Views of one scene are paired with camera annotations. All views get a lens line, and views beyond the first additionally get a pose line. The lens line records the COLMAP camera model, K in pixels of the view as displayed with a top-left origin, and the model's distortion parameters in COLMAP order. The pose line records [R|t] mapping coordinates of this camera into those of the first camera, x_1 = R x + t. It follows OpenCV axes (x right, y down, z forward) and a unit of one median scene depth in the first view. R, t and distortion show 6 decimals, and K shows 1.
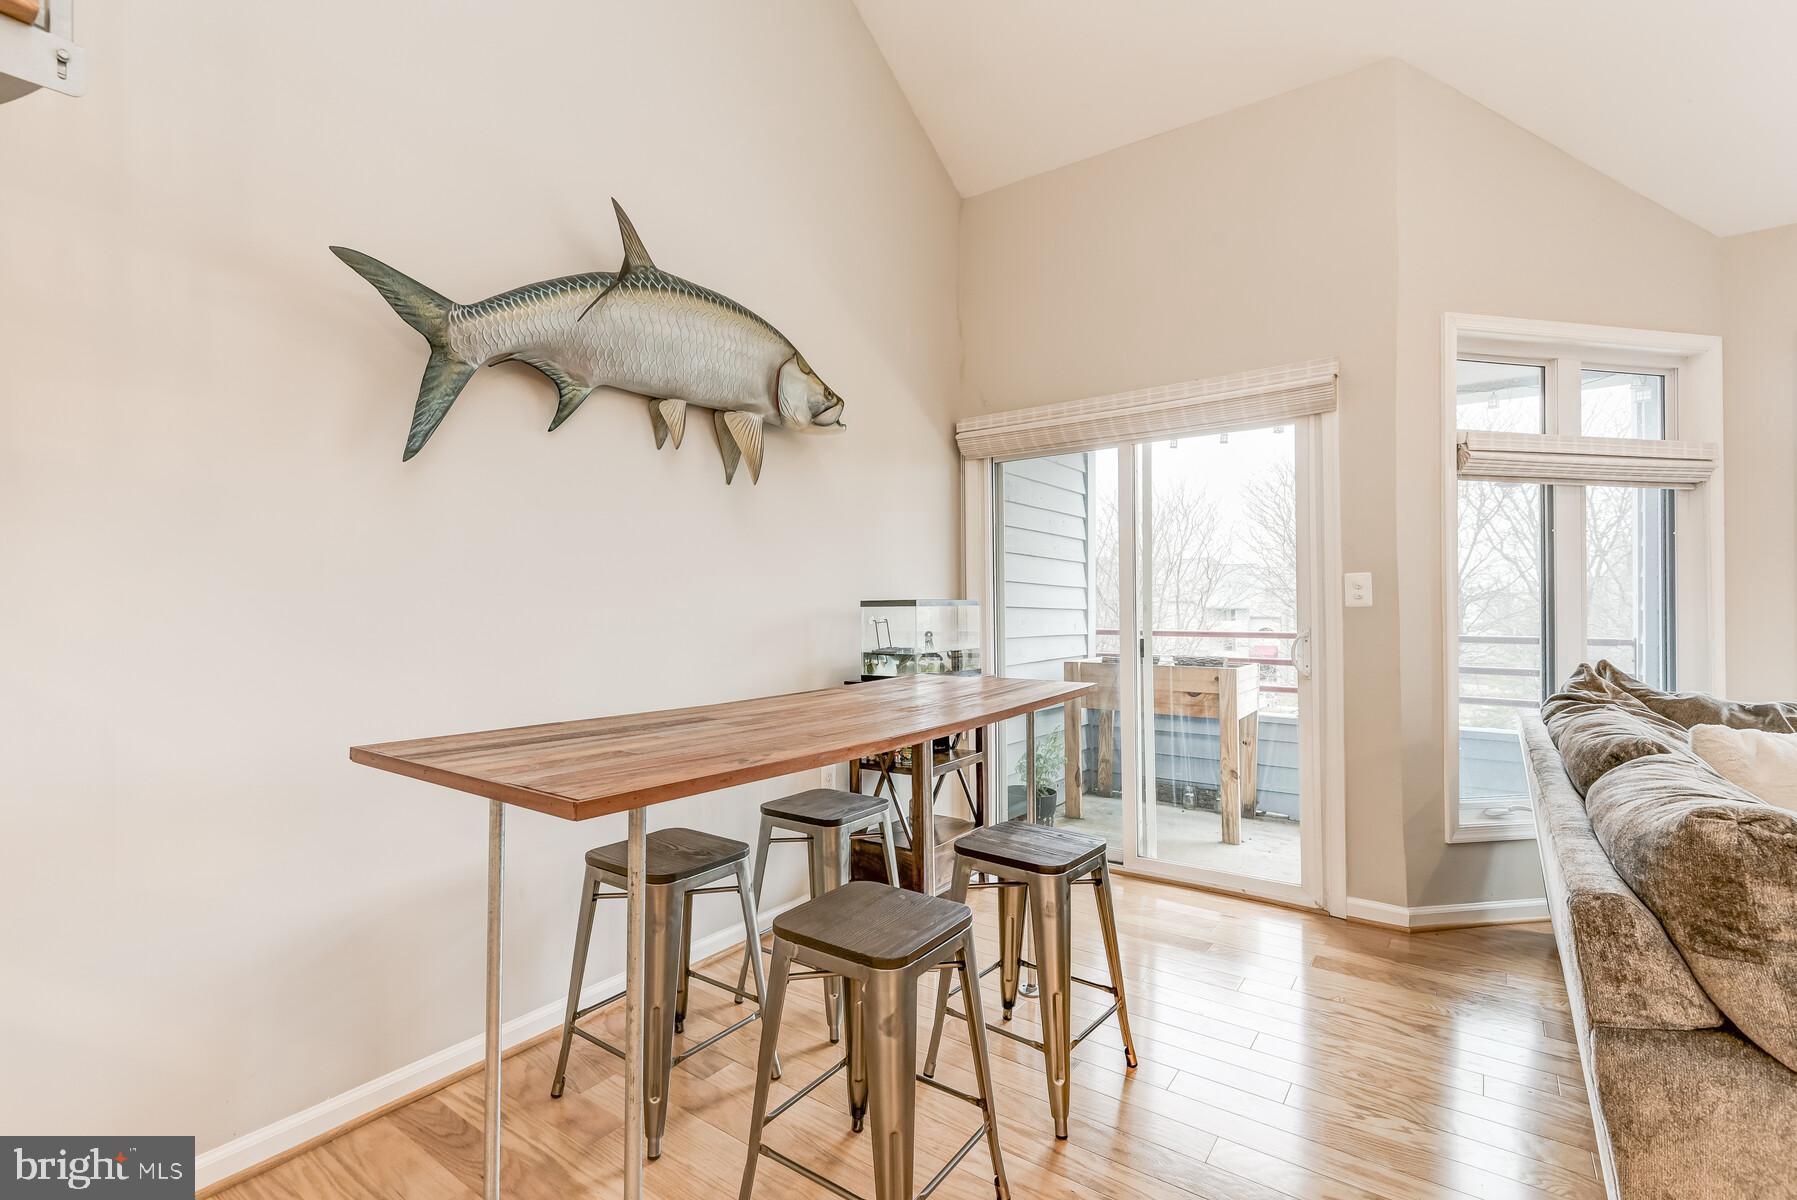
lens RADIAL K [[817.0, 0, 883.0], [0, 817.0, 599.4], [0, 0, 1]] dist [0.009702, -0.004720]
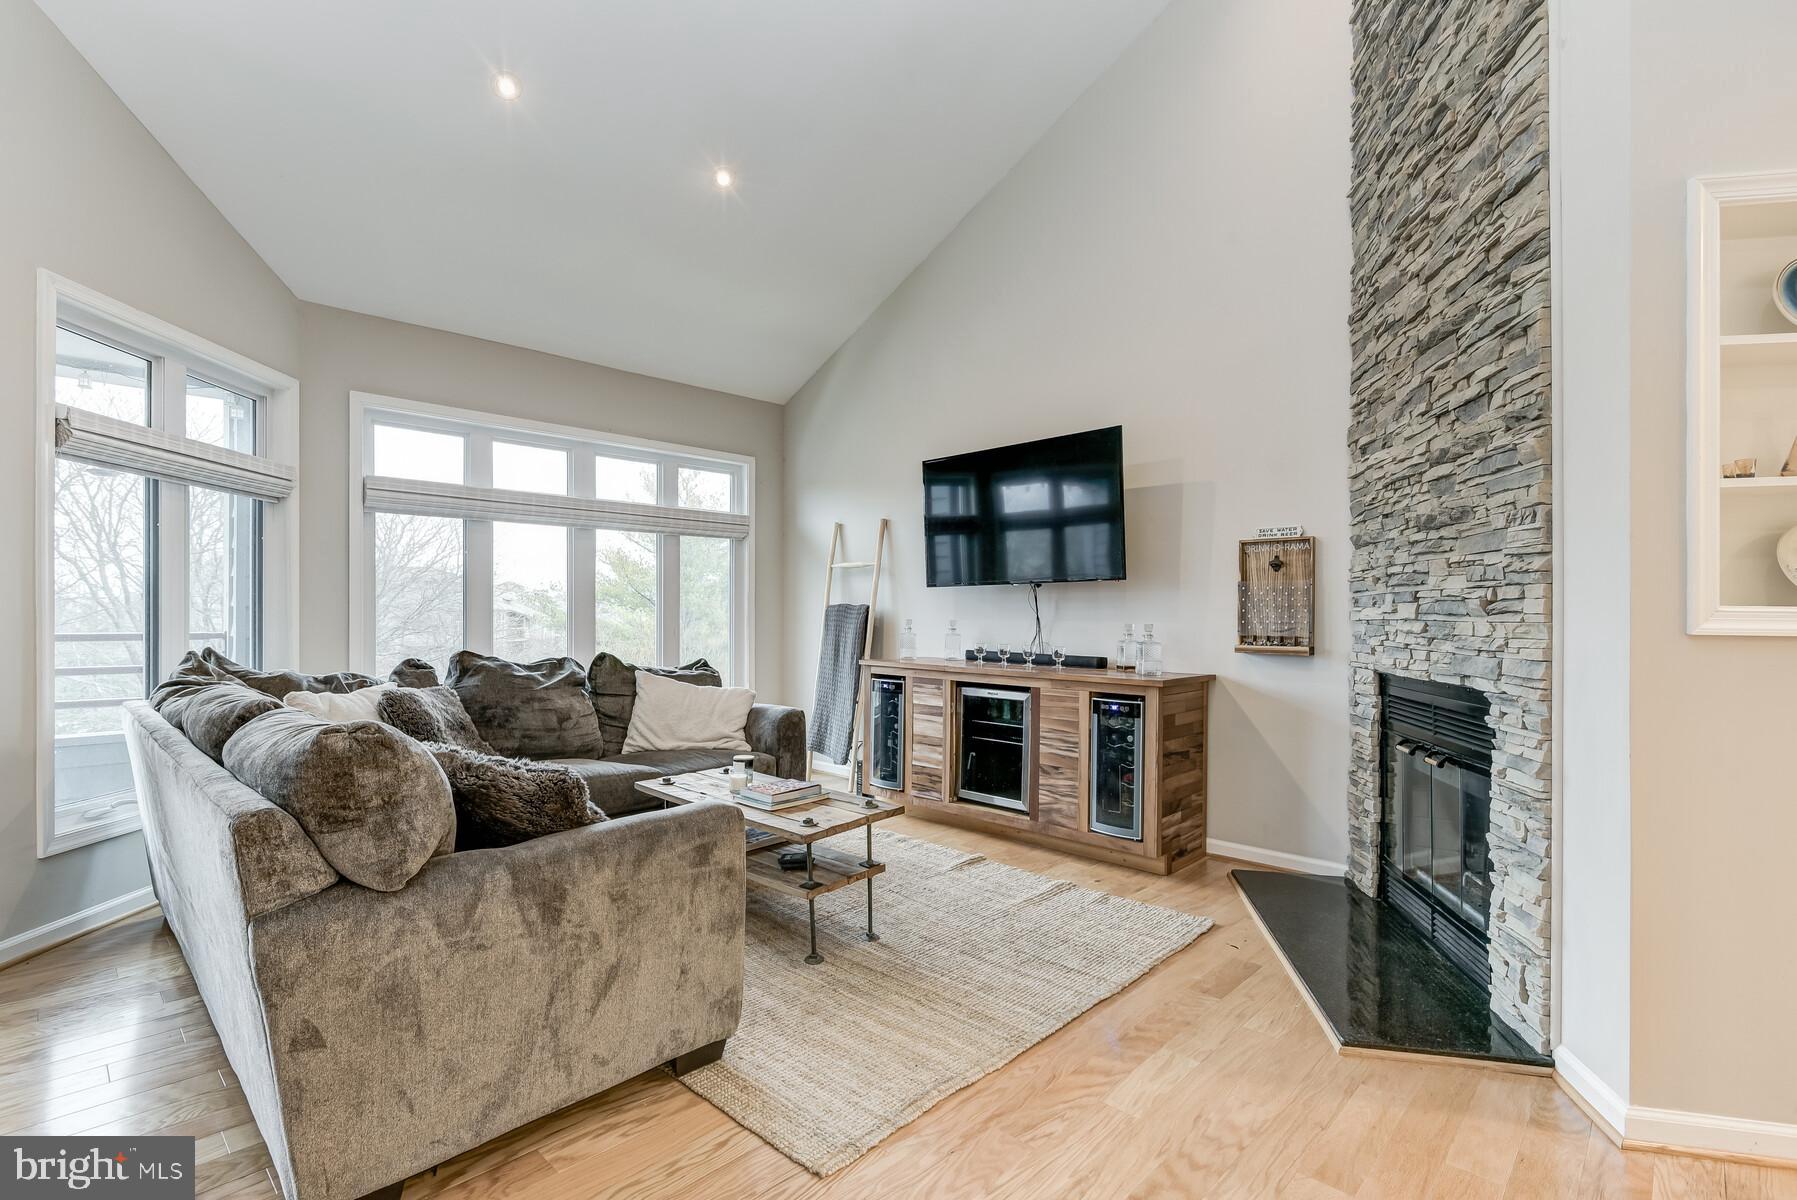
lens RADIAL K [[817.0, 0, 889.4], [0, 817.0, 609.1], [0, 0, 1]] dist [0.009702, -0.004720]
pose [[0.130358, 0.003395, 0.991461, -0.089605], [-0.007472, 0.999969, -0.002442, 0.020012], [-0.991439, -0.007090, 0.130379, -0.040560]]
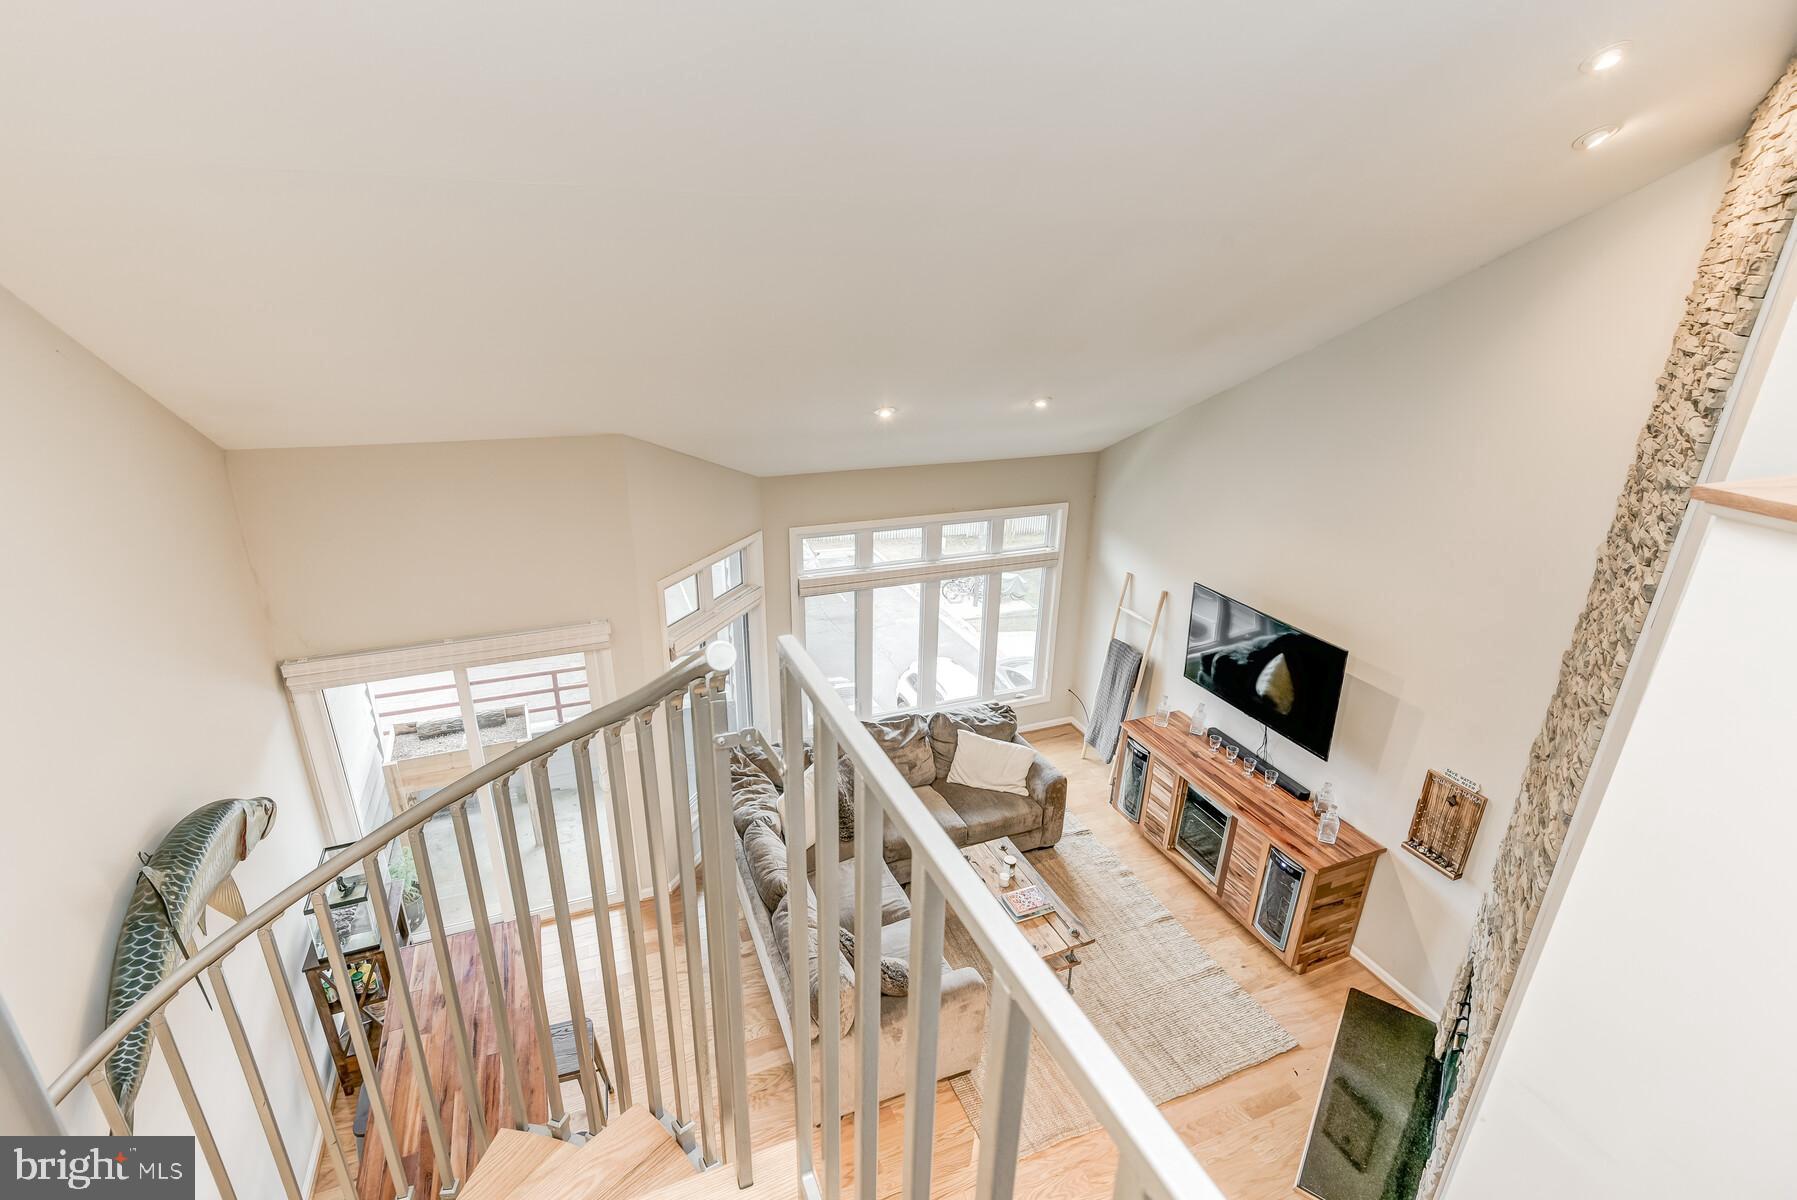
lens RADIAL K [[817.0, 0, 904.7], [0, 817.0, 600.2], [0, 0, 1]] dist [0.009702, -0.004720]
pose [[0.516408, -0.295048, 0.803908, -0.490064], [-0.026451, 0.932826, 0.359355, -1.134671], [-0.855934, -0.206838, 0.473915, -0.278766]]
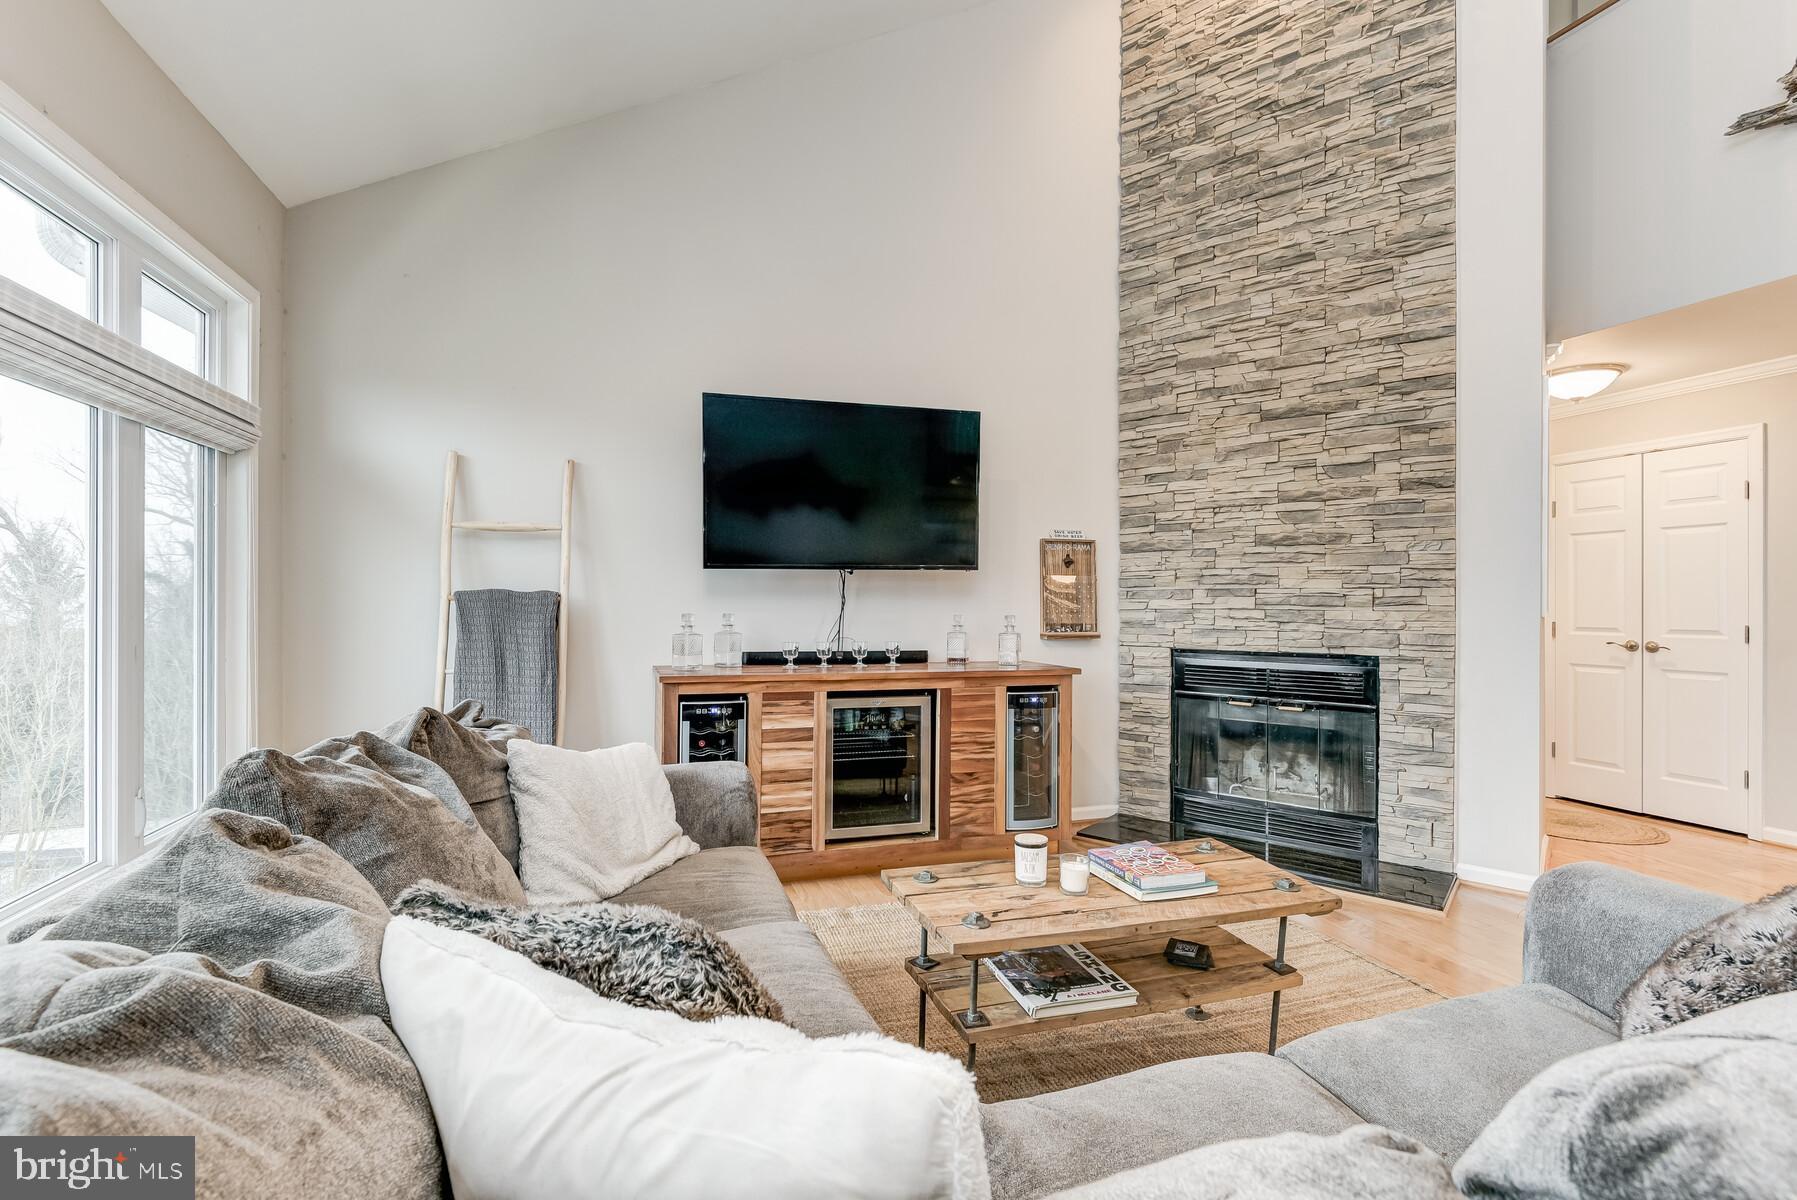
lens RADIAL K [[817.0, 0, 882.8], [0, 817.0, 596.3], [0, 0, 1]] dist [0.009702, -0.004720]
pose [[-0.807403, 0.002374, 0.589996, 0.796060], [-0.006209, 0.999902, -0.012520, 0.026655], [-0.589968, -0.013772, -0.807309, 1.103461]]
